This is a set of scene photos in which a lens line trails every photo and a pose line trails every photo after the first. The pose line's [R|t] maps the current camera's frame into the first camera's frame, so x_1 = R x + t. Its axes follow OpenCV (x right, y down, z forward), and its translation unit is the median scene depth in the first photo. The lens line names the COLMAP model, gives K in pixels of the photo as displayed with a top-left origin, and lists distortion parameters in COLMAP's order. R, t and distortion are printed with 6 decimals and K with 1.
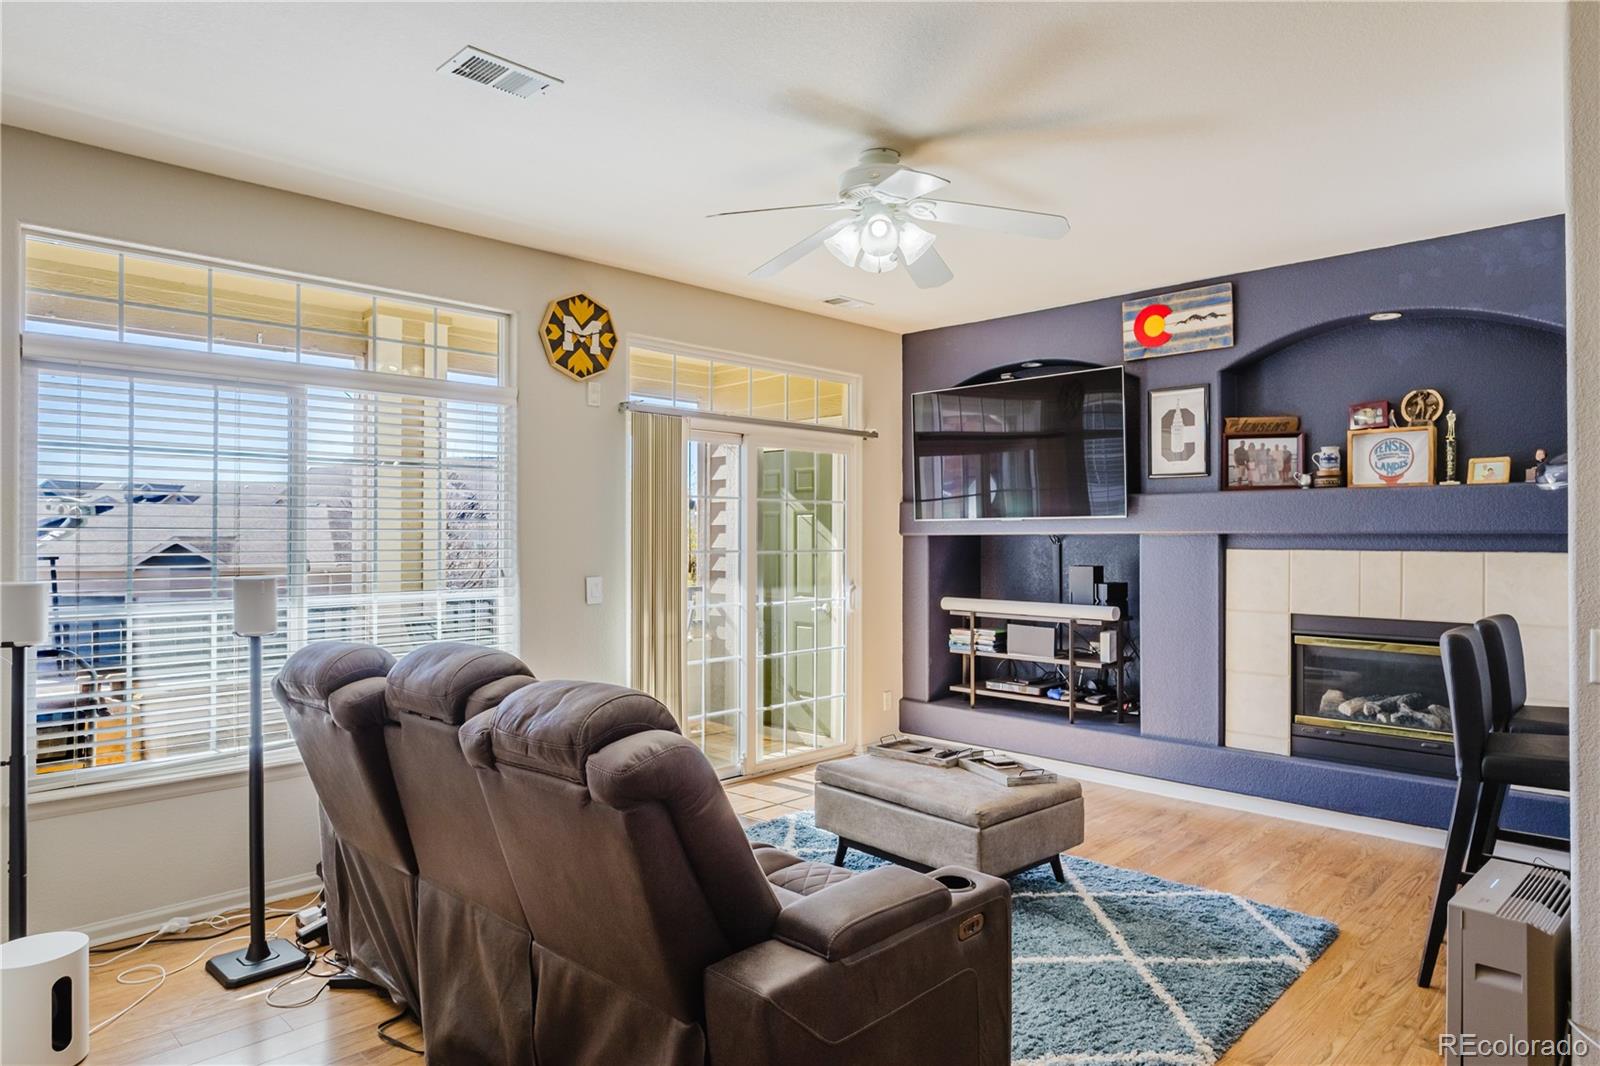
lens RADIAL K [[965.1, 0, 800.0], [0, 965.1, 524.1], [0, 0, 1]] dist [-0.010422, 0.003718]
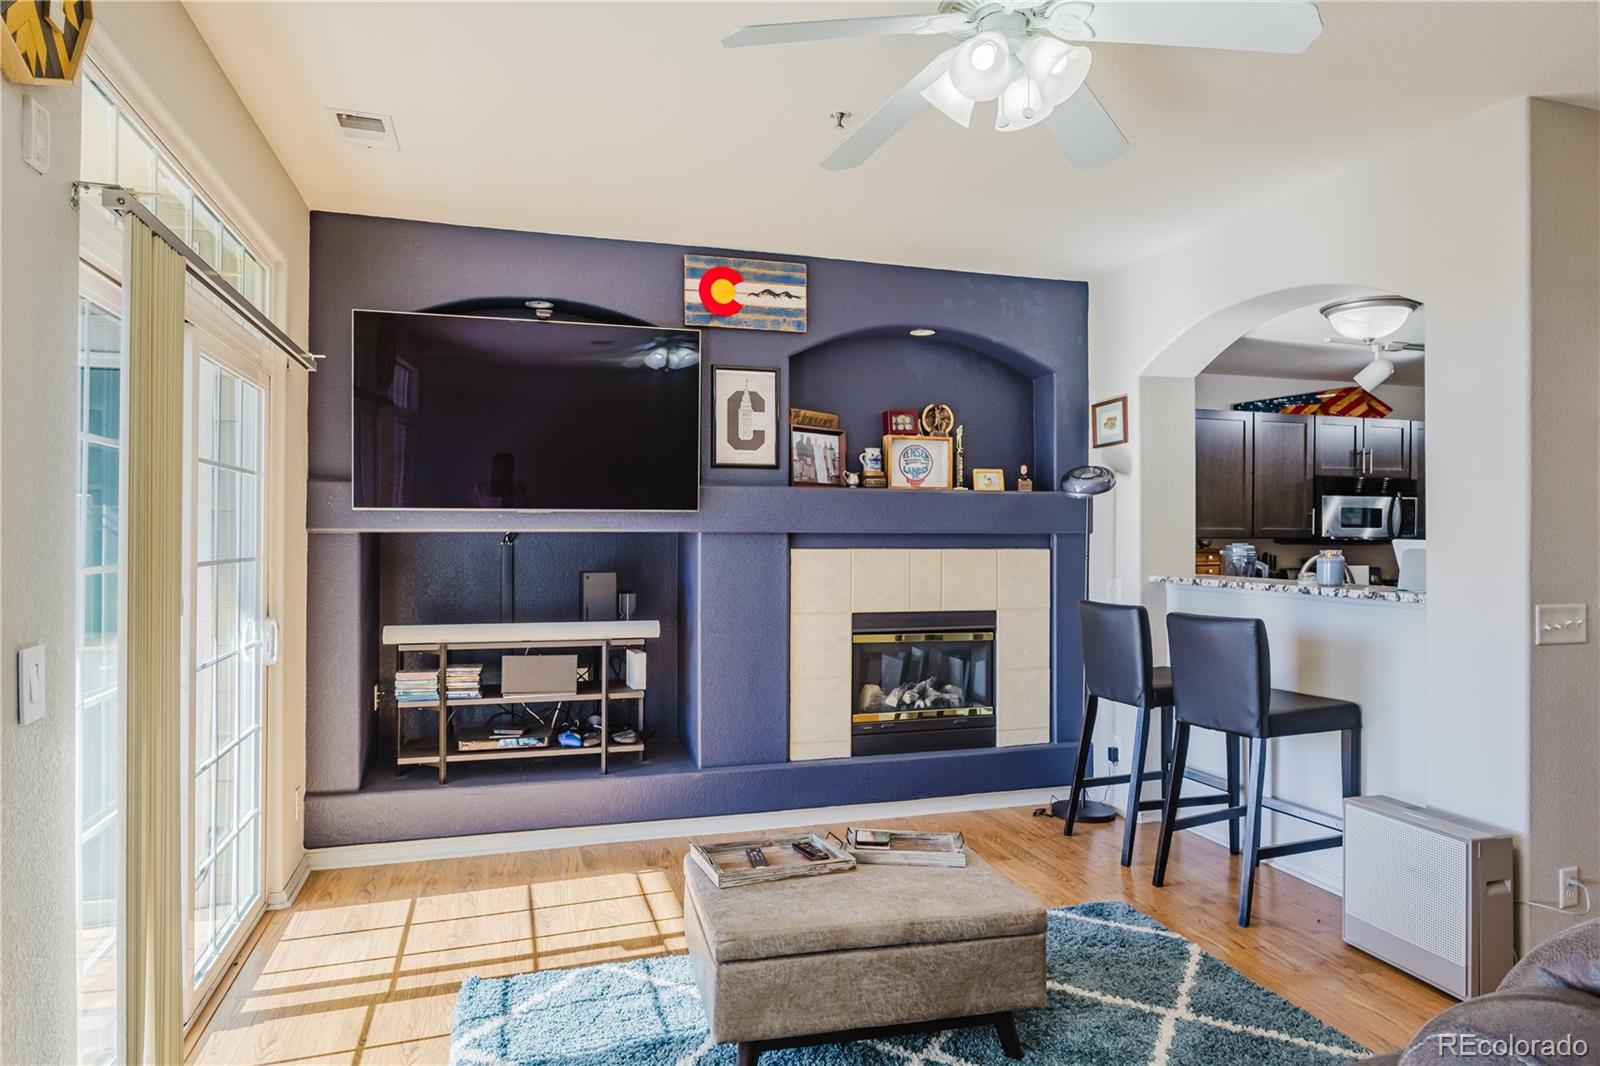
lens RADIAL K [[965.1, 0, 789.6], [0, 965.1, 523.2], [0, 0, 1]] dist [-0.010422, 0.003718]
pose [[0.475594, 0.012537, 0.879576, -0.383141], [-0.013617, 0.999884, -0.006889, 0.007819], [-0.879559, -0.008700, 0.475709, 0.566021]]
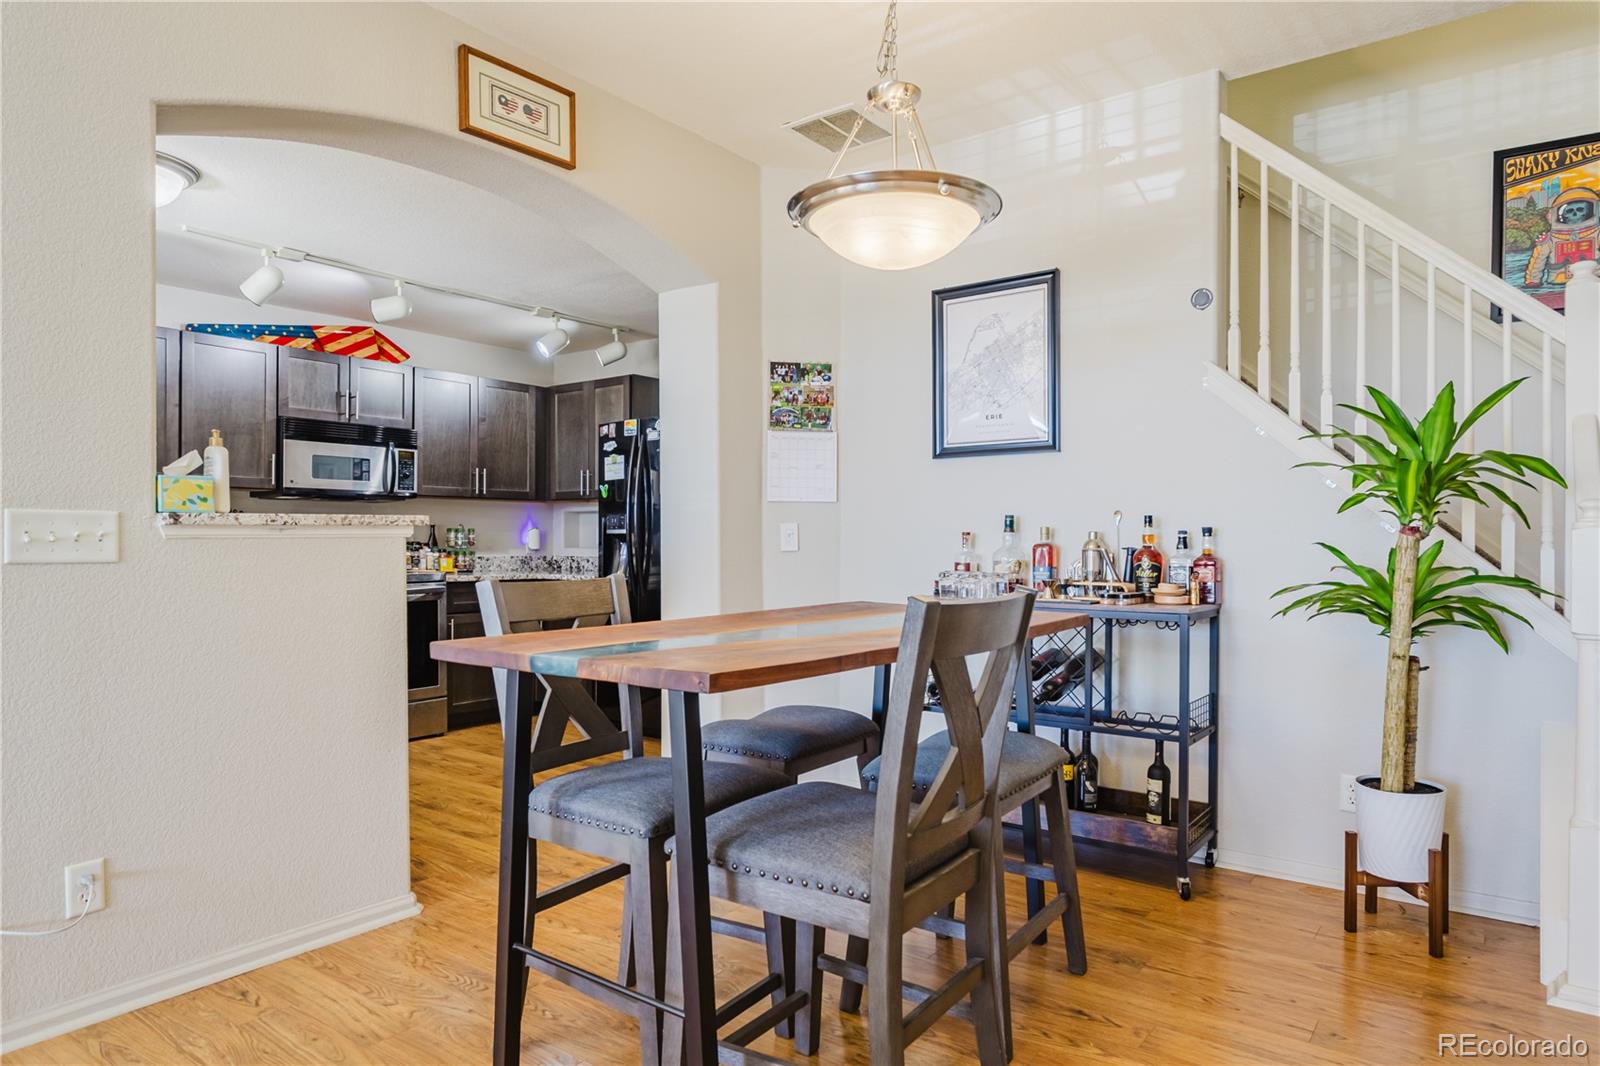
lens RADIAL K [[965.1, 0, 797.8], [0, 965.1, 535.6], [0, 0, 1]] dist [-0.010422, 0.003718]
pose [[-0.130674, 0.004173, 0.991417, -0.107098], [-0.010216, 0.999932, -0.005556, 0.059095], [-0.991373, -0.010855, -0.130623, 0.145066]]
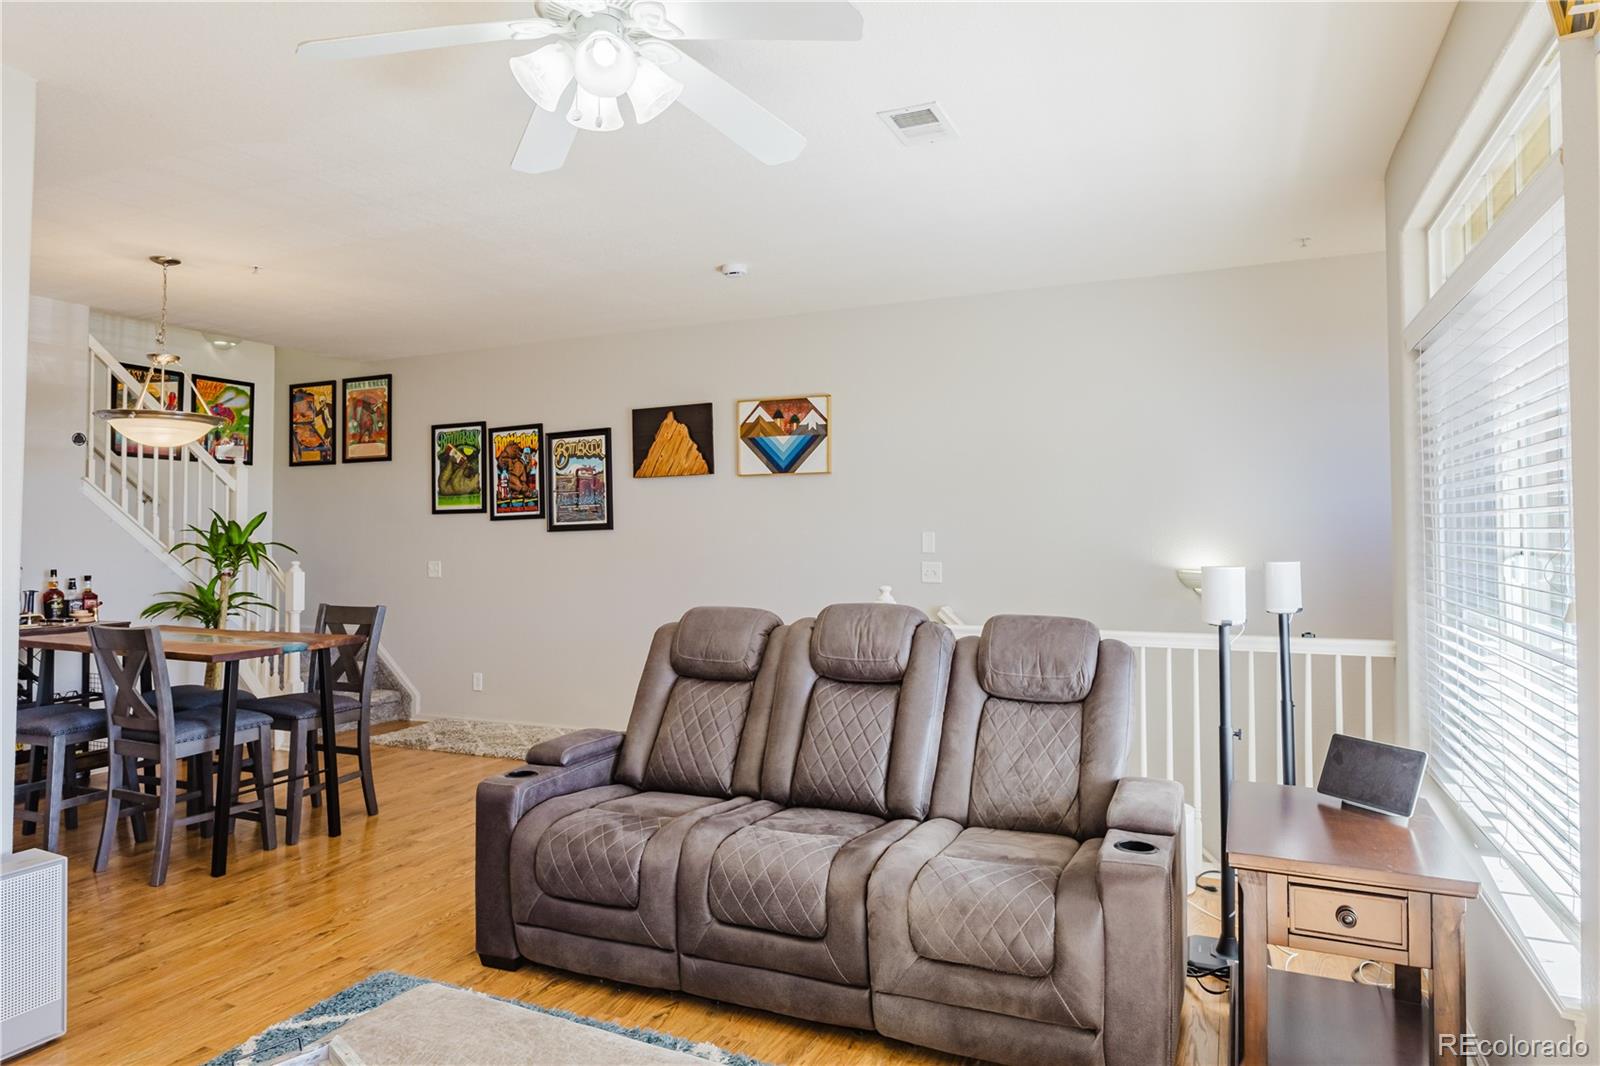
lens RADIAL K [[965.1, 0, 791.1], [0, 965.1, 494.0], [0, 0, 1]] dist [-0.010422, 0.003718]
pose [[-0.940247, -0.000190, -0.340493, 0.127082], [0.017652, 0.998628, -0.049304, 0.021092], [0.340036, -0.052368, -0.938953, 1.127180]]
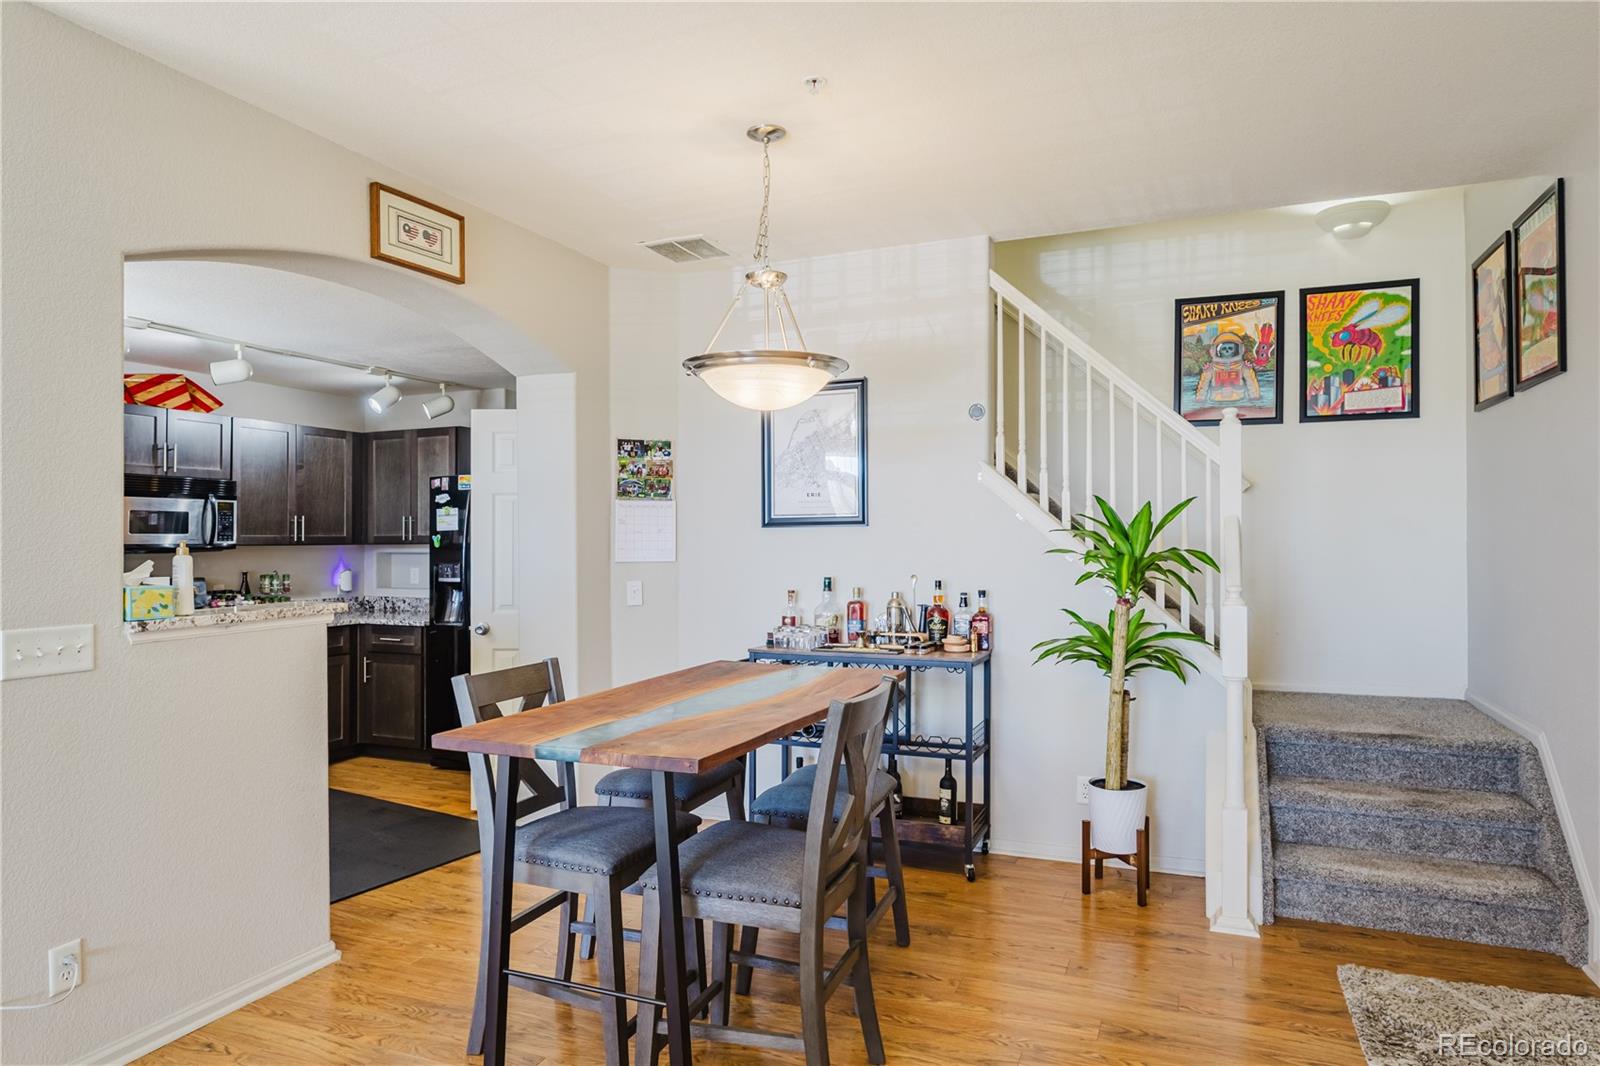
lens RADIAL K [[965.1, 0, 799.5], [0, 965.1, 533.1], [0, 0, 1]] dist [-0.010422, 0.003718]
pose [[-0.373783, 0.008235, 0.927480, -0.222411], [-0.002616, 0.999947, -0.009932, 0.003909], [-0.927512, -0.006139, -0.373742, 0.251575]]
